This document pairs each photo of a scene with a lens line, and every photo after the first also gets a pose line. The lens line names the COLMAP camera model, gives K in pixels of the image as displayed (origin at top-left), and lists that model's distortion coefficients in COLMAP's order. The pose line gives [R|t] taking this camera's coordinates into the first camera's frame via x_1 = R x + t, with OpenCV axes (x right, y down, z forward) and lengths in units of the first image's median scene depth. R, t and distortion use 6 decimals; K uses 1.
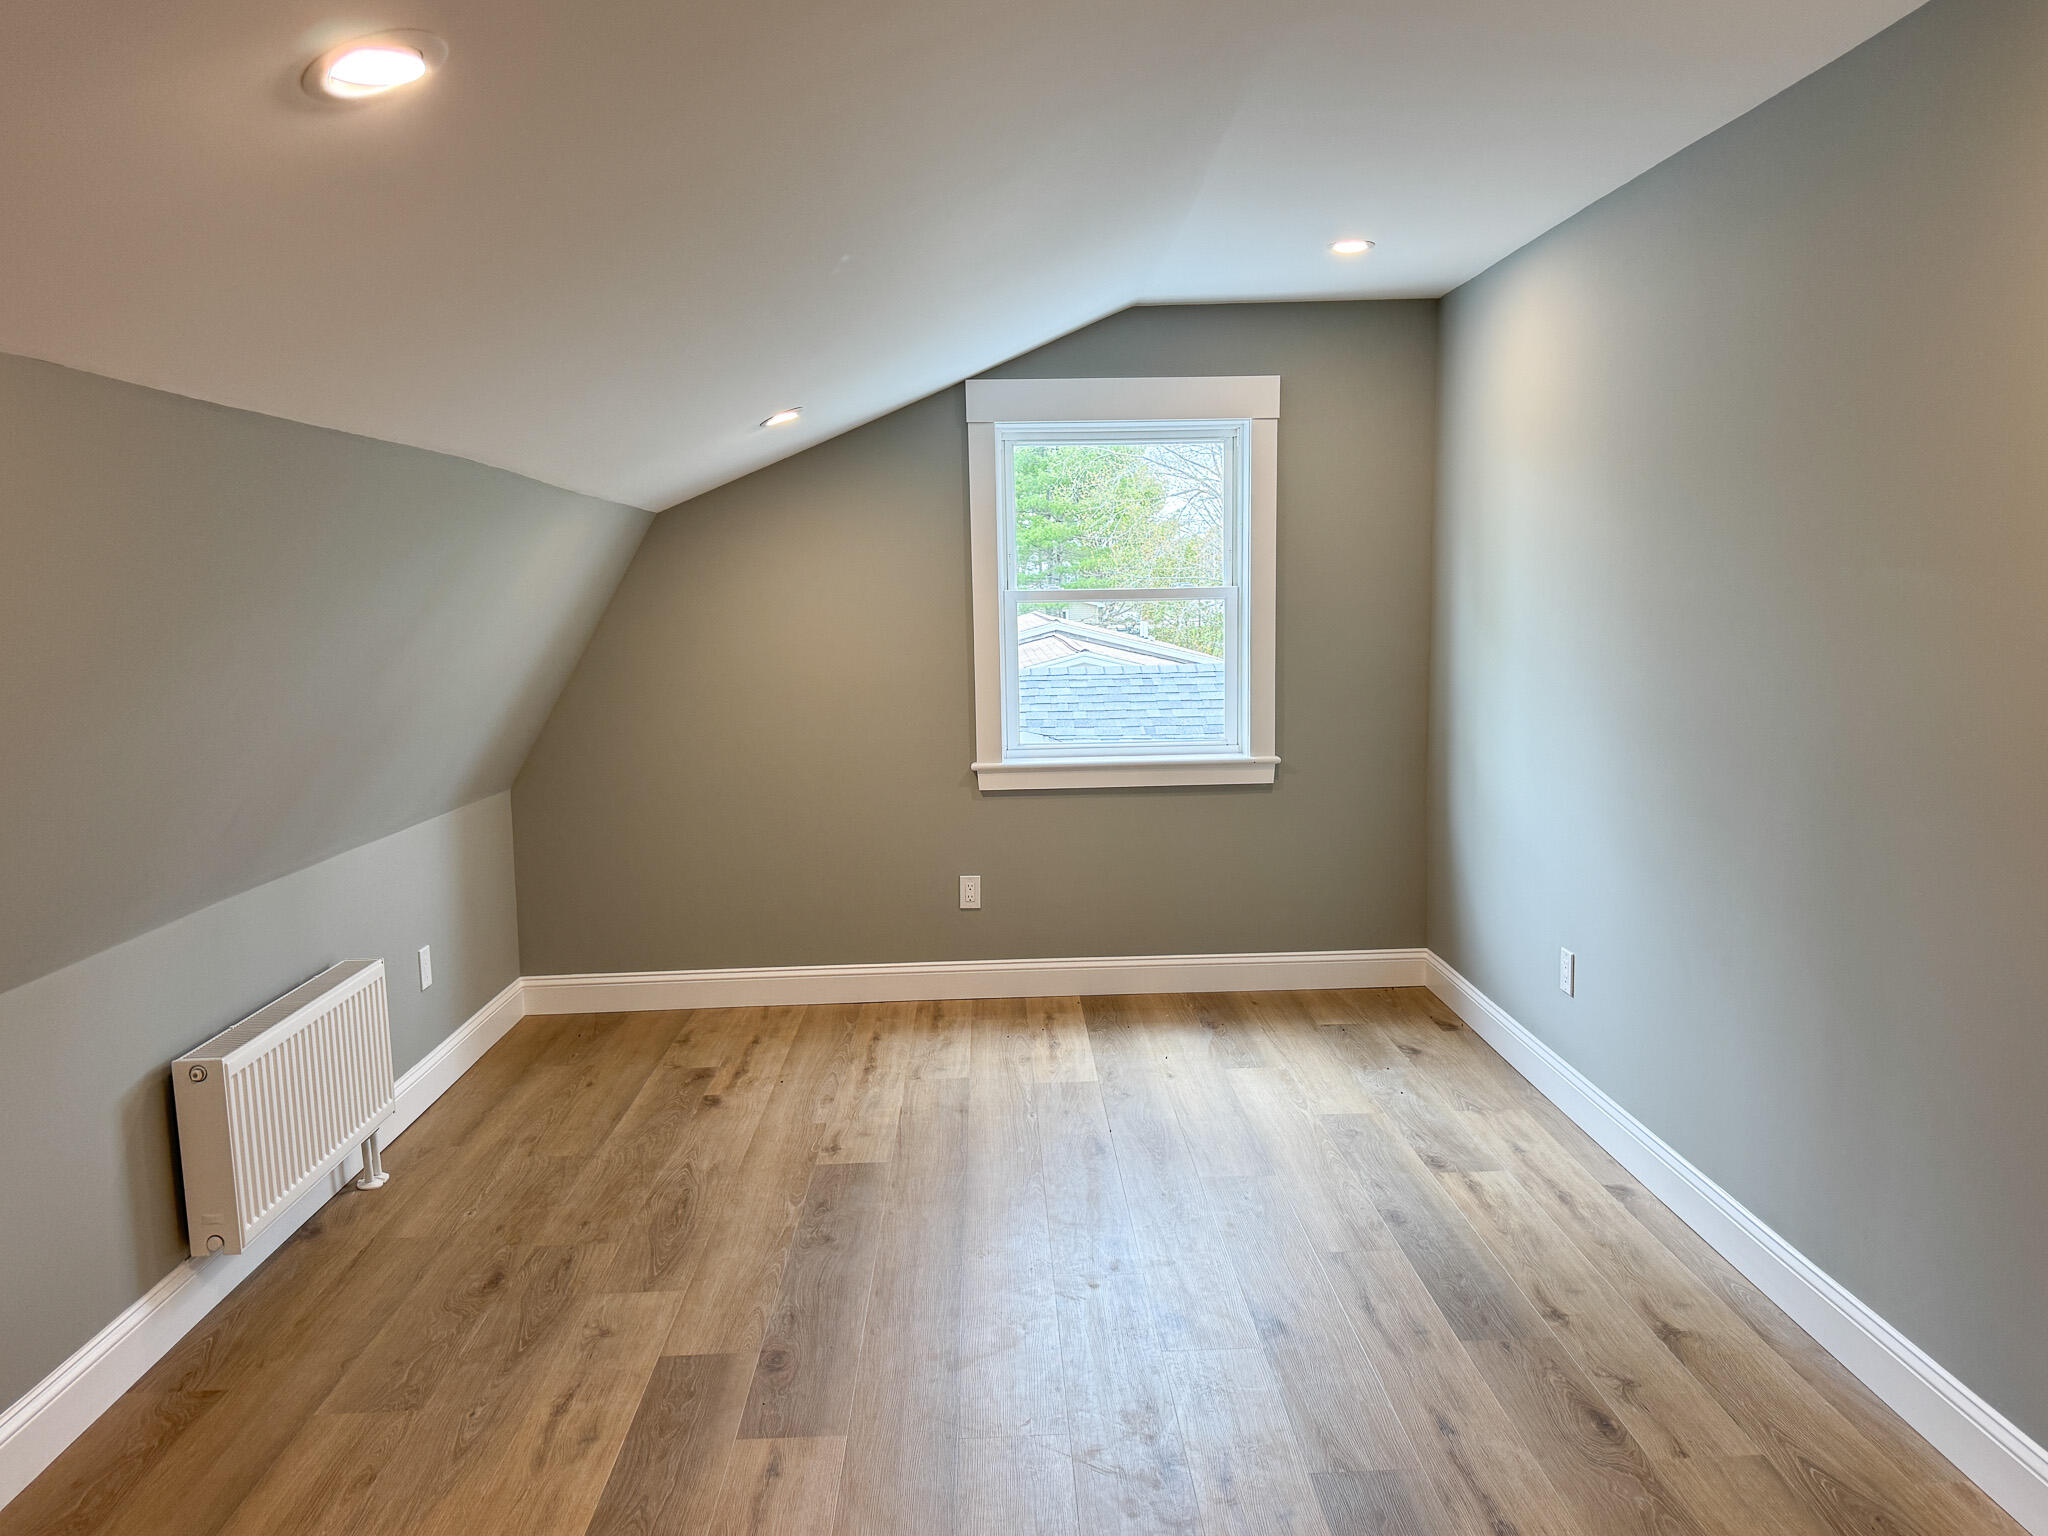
lens RADIAL K [[1430.3, 0, 1024.0], [0, 1430.3, 768.0], [0, 0, 1]] dist [0.039969, -0.057078]
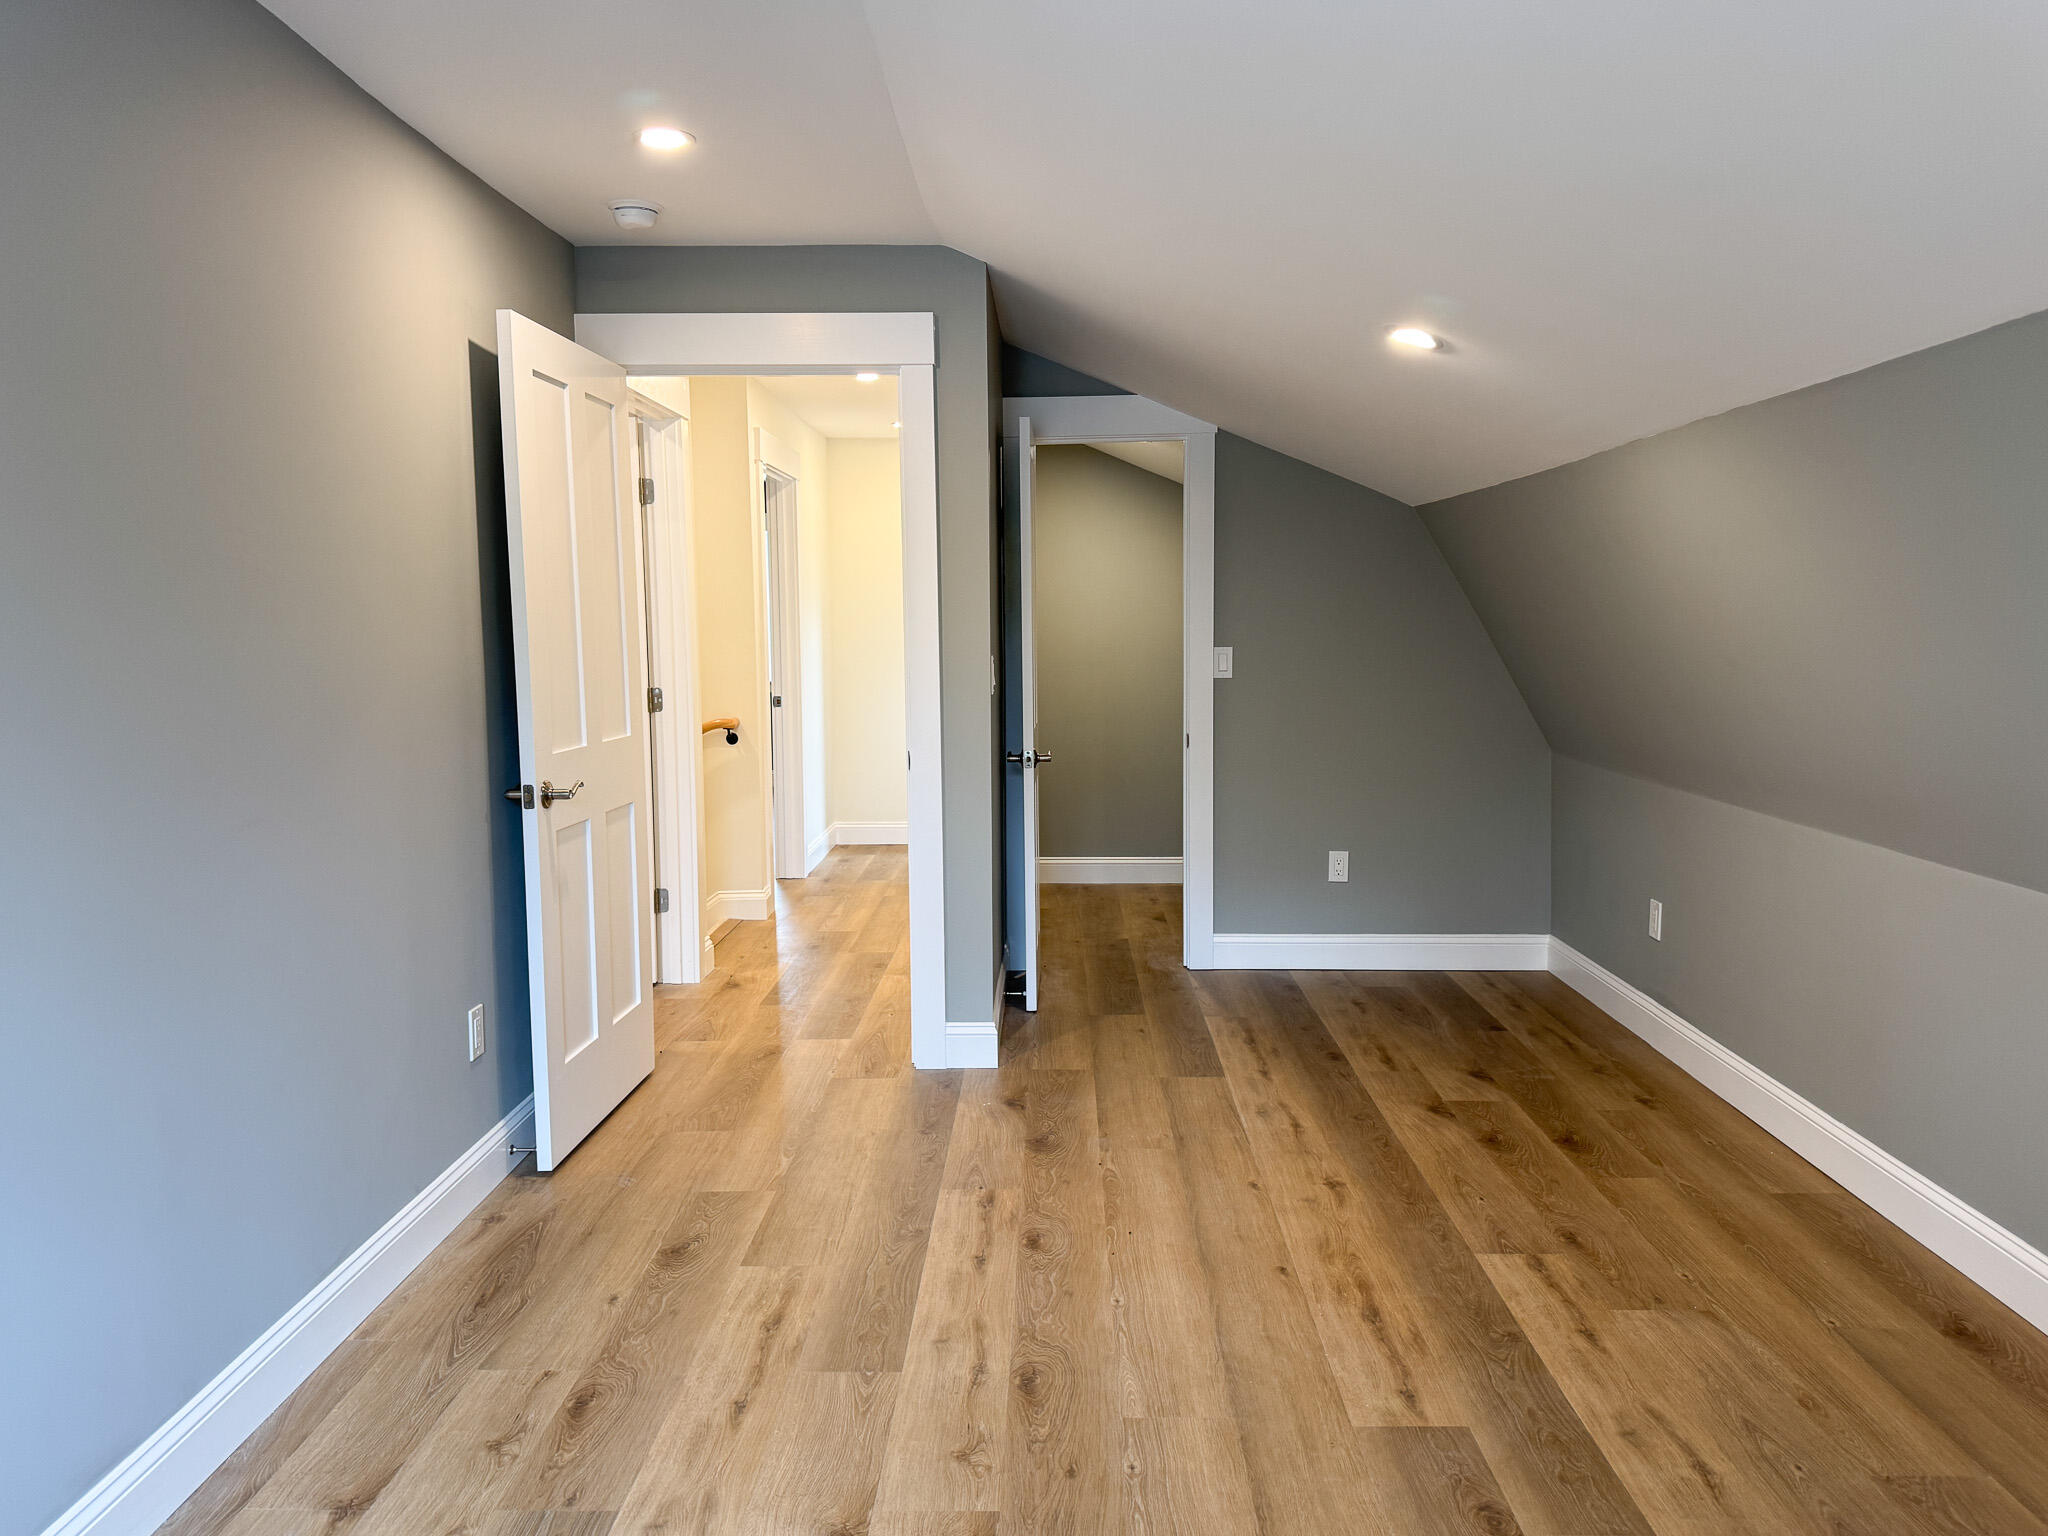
lens RADIAL K [[1430.3, 0, 1024.0], [0, 1430.3, 768.0], [0, 0, 1]] dist [0.039969, -0.057078]
pose [[-0.998158, 0.017433, 0.058113, 0.031776], [0.030299, 0.973069, 0.228514, -0.187056], [-0.052565, 0.229854, -0.971805, 1.824839]]
